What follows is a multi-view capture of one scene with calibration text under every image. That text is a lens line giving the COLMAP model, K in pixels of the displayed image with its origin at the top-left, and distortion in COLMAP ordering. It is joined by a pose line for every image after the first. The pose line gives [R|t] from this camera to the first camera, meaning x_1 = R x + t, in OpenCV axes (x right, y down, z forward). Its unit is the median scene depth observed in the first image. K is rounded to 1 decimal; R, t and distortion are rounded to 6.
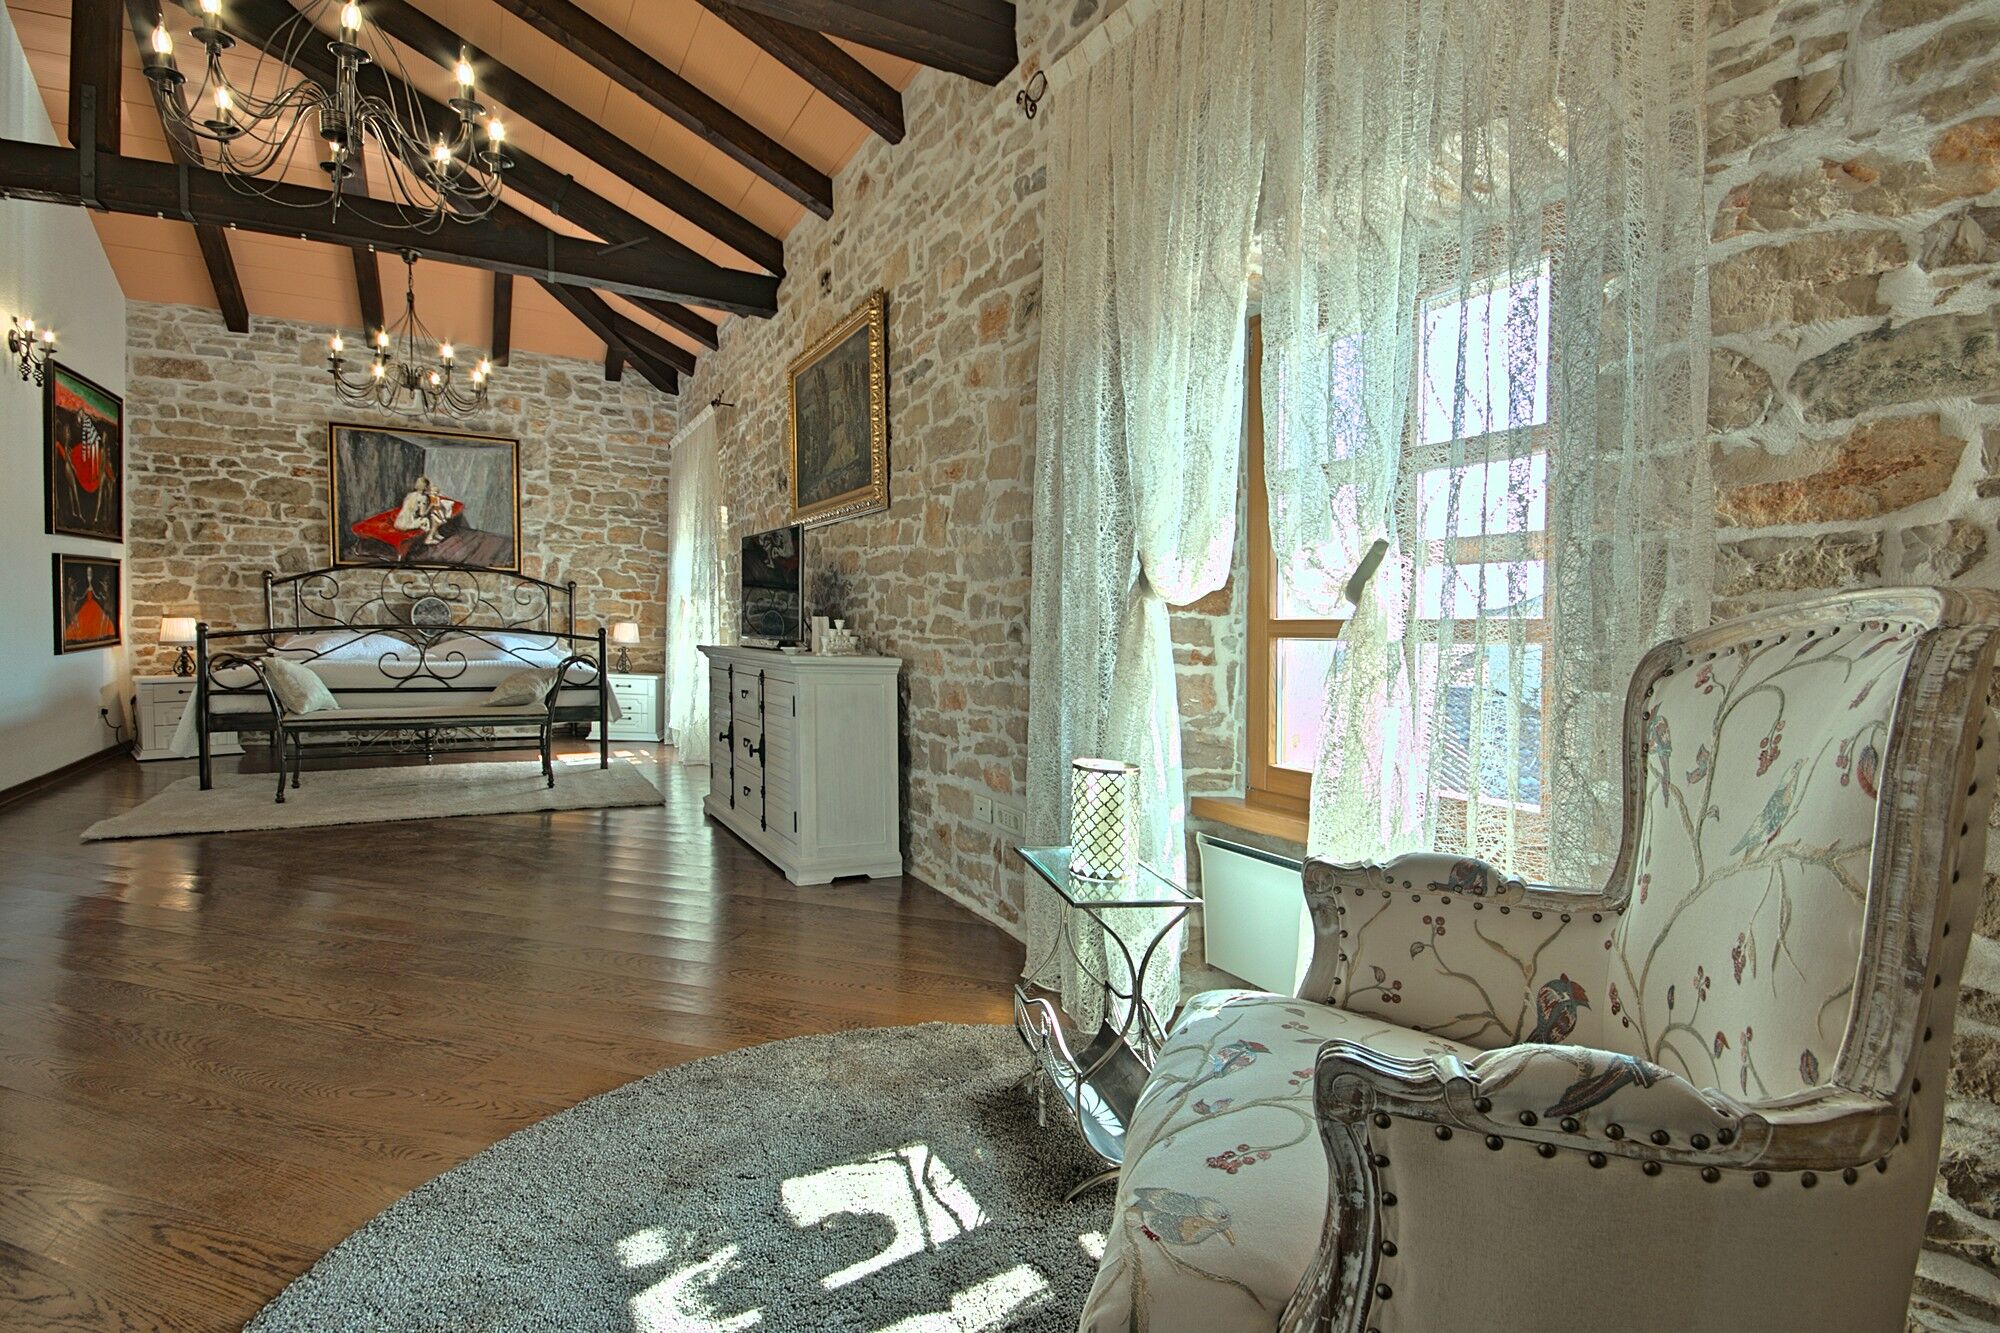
lens RADIAL K [[1016.0, 0, 1037.2], [0, 1016.0, 671.2], [0, 0, 1]] dist [-0.020414, 0.004378]
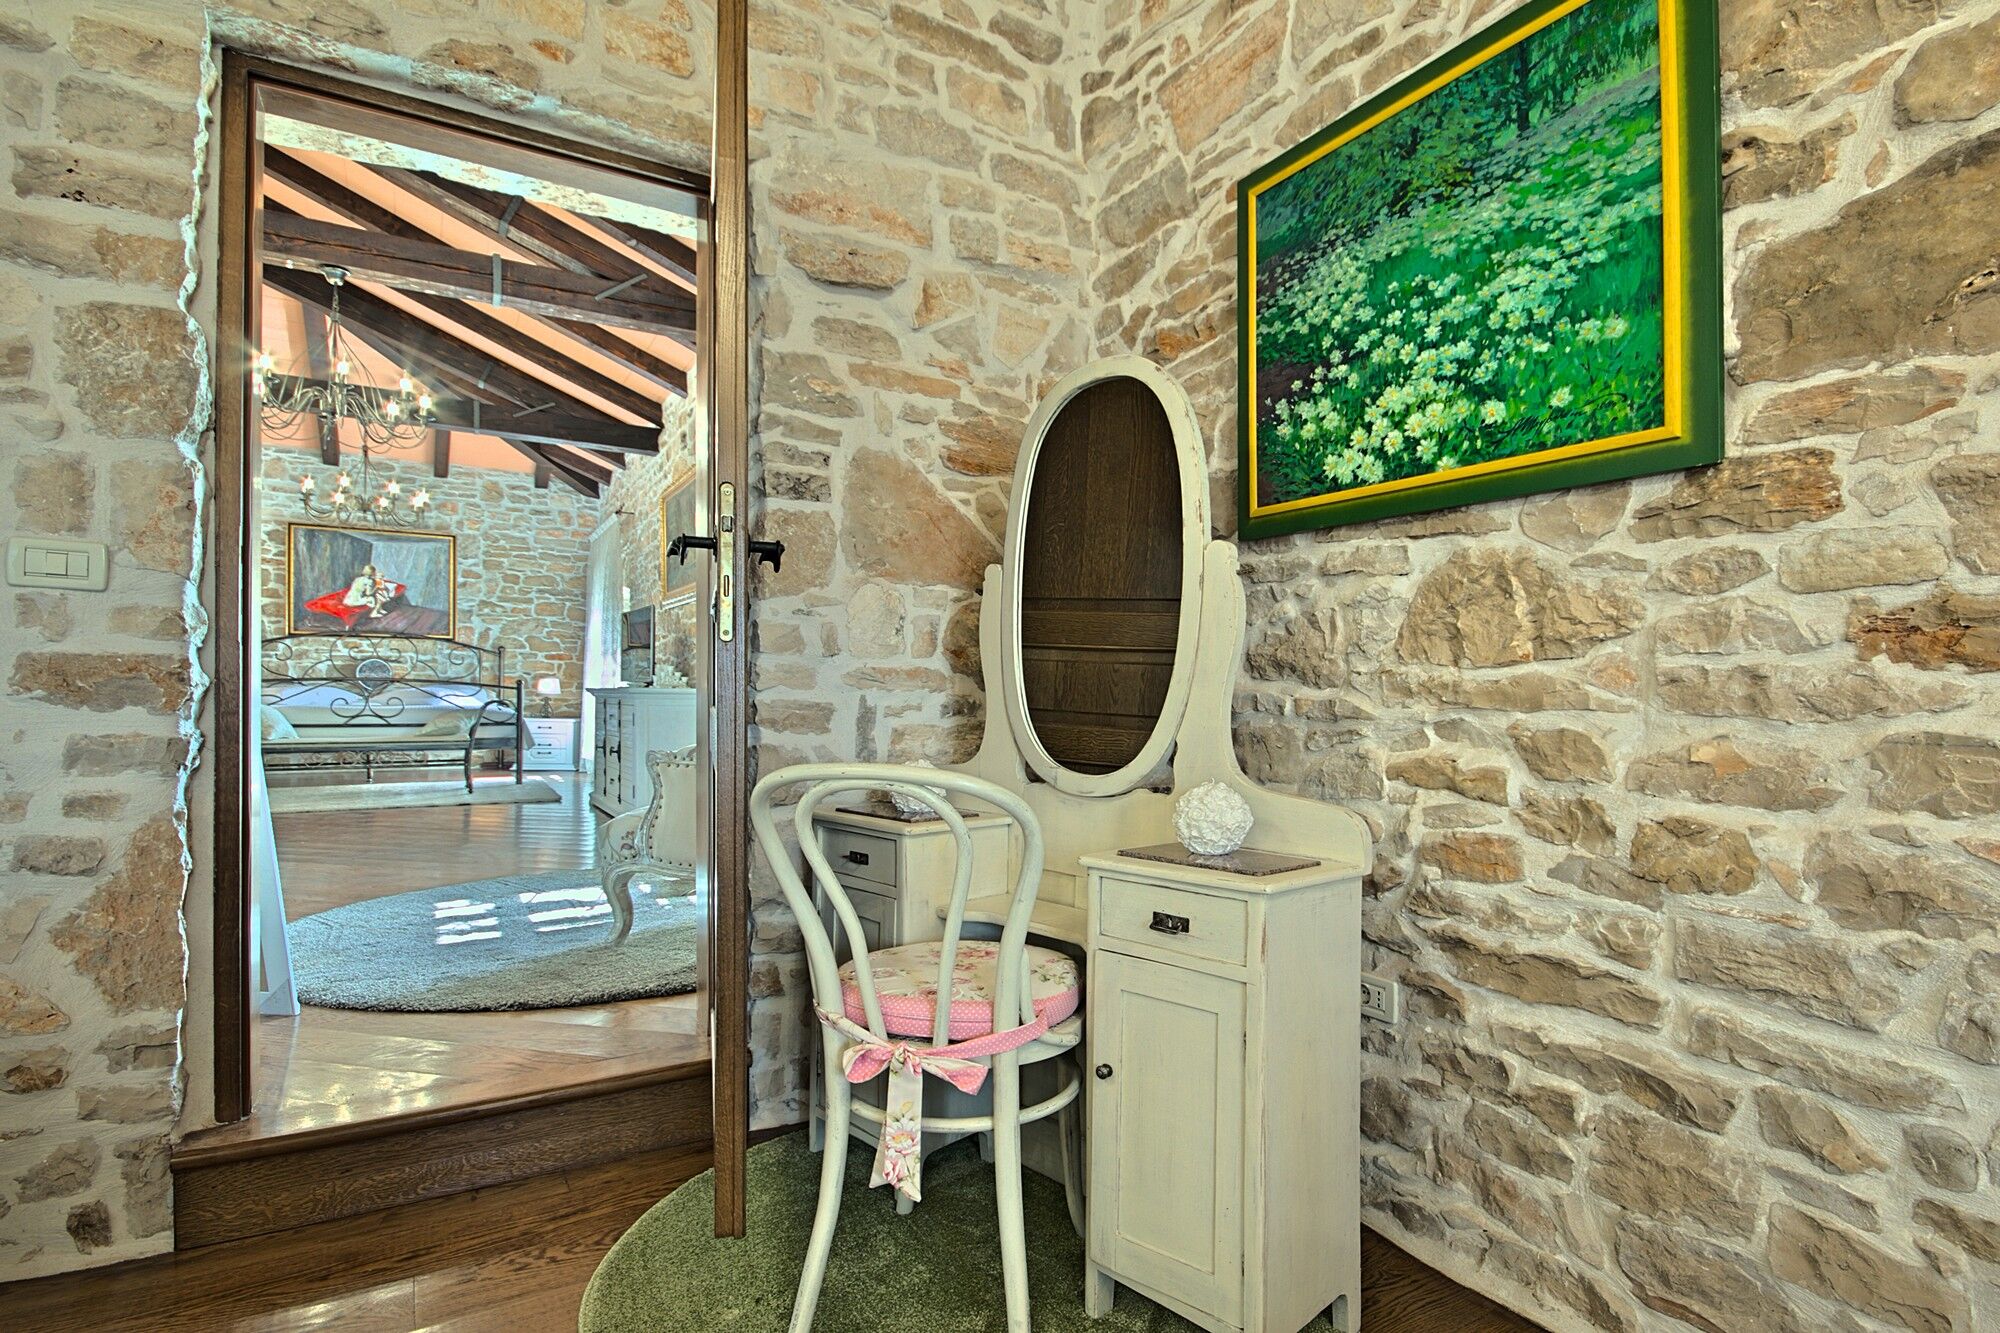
lens RADIAL K [[938.4, 0, 1174.9], [0, 938.4, 679.0], [0, 0, 1]] dist [0.009854, -0.009472]
pose [[0.986233, -0.012810, 0.164867, 0.182222], [0.022232, 0.998215, -0.055434, 0.037359], [-0.163862, 0.058336, 0.984757, -0.304514]]
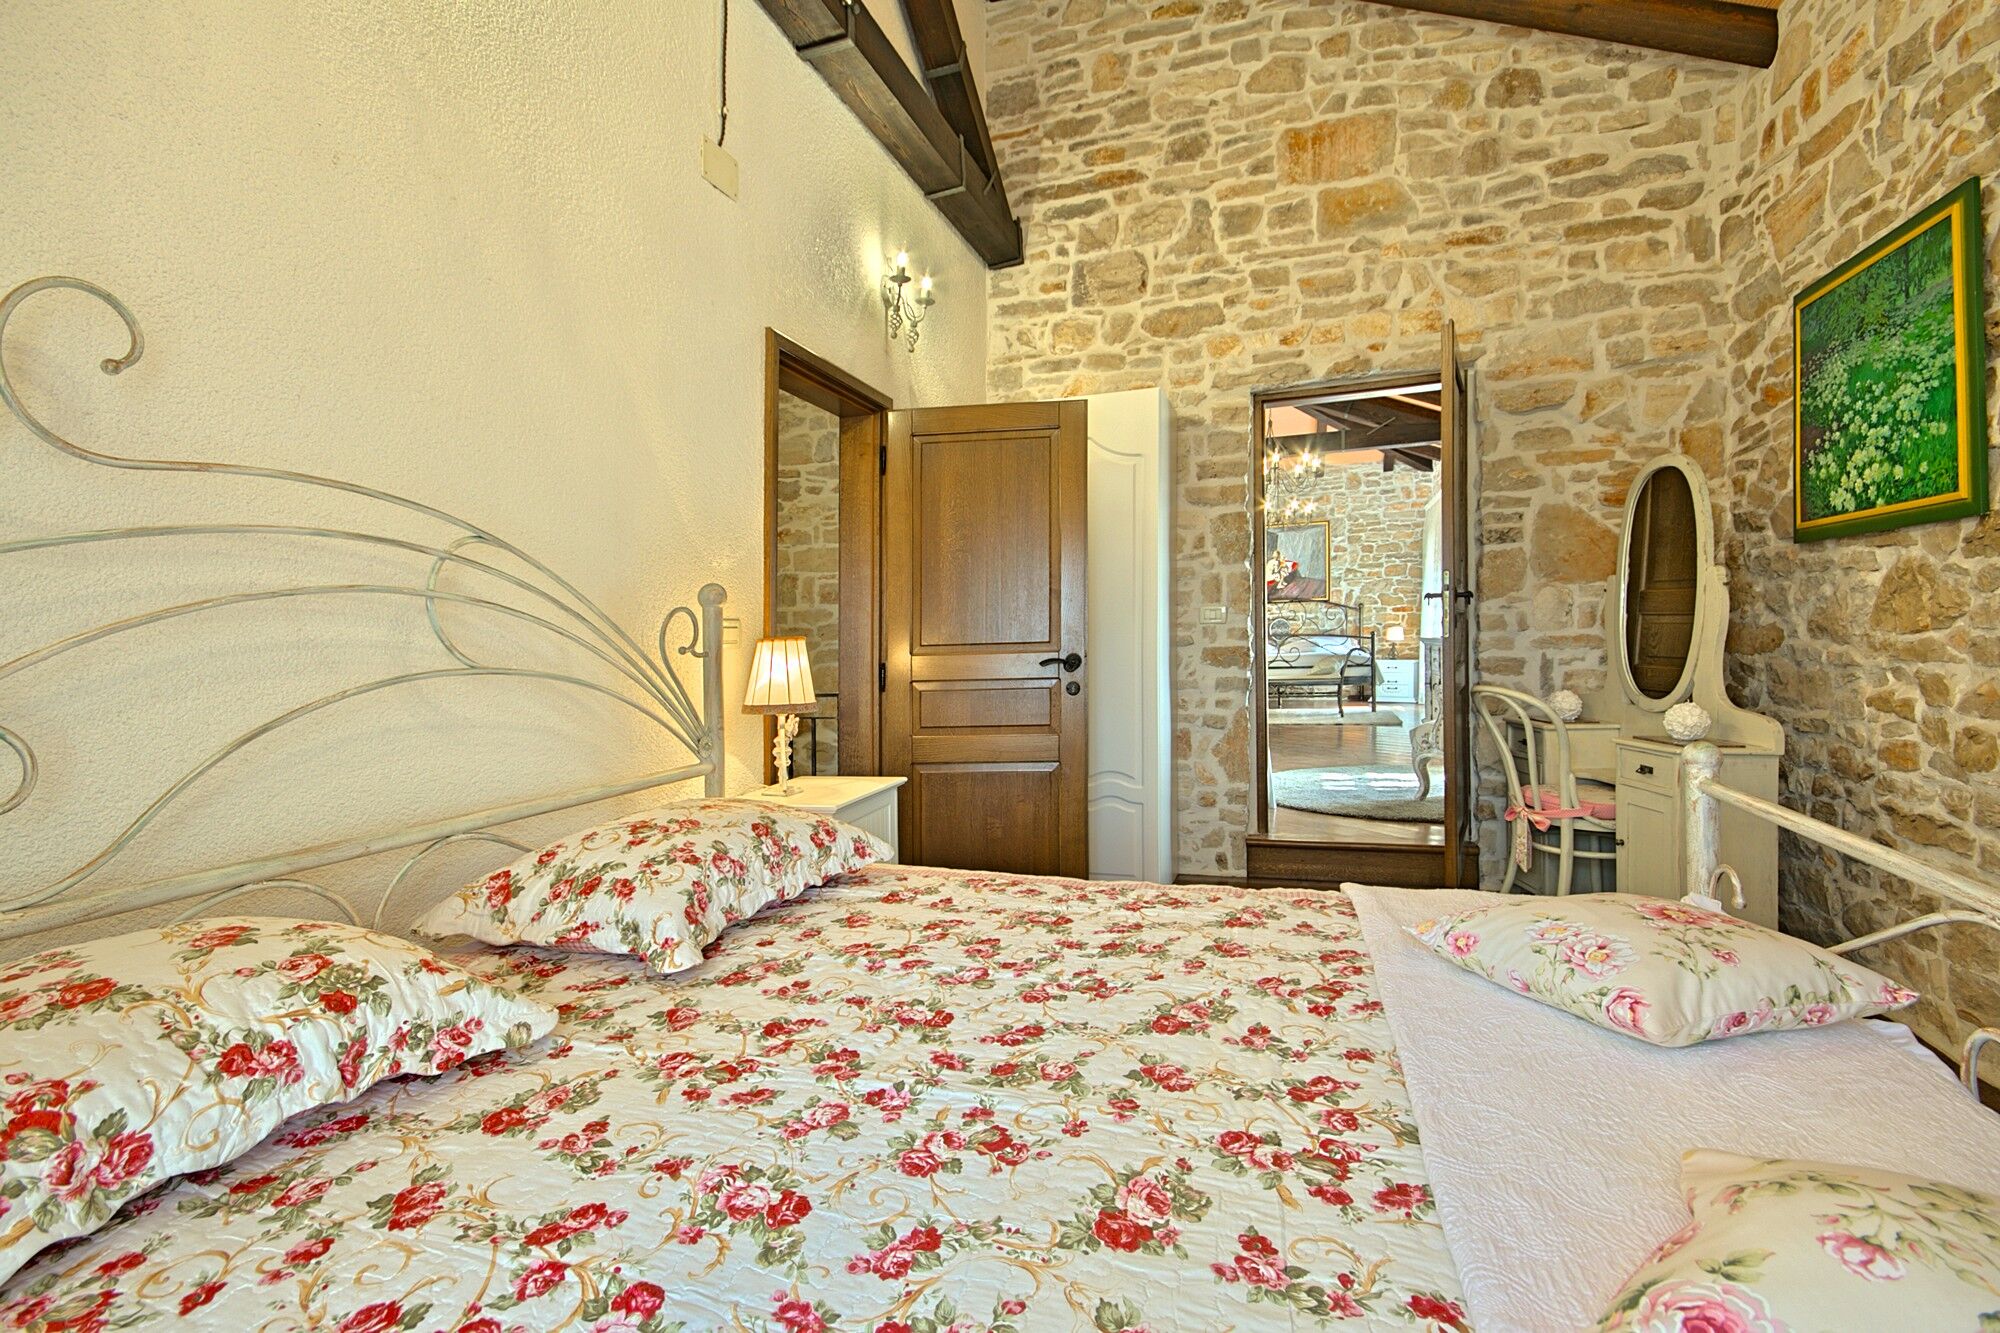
lens RADIAL K [[938.4, 0, 995.5], [0, 938.4, 753.8], [0, 0, 1]] dist [0.009854, -0.009472]
pose [[0.677165, 0.038903, -0.734802, 0.260339], [0.016519, 0.997546, 0.068036, 0.038388], [0.735646, -0.058210, 0.674860, -0.460762]]
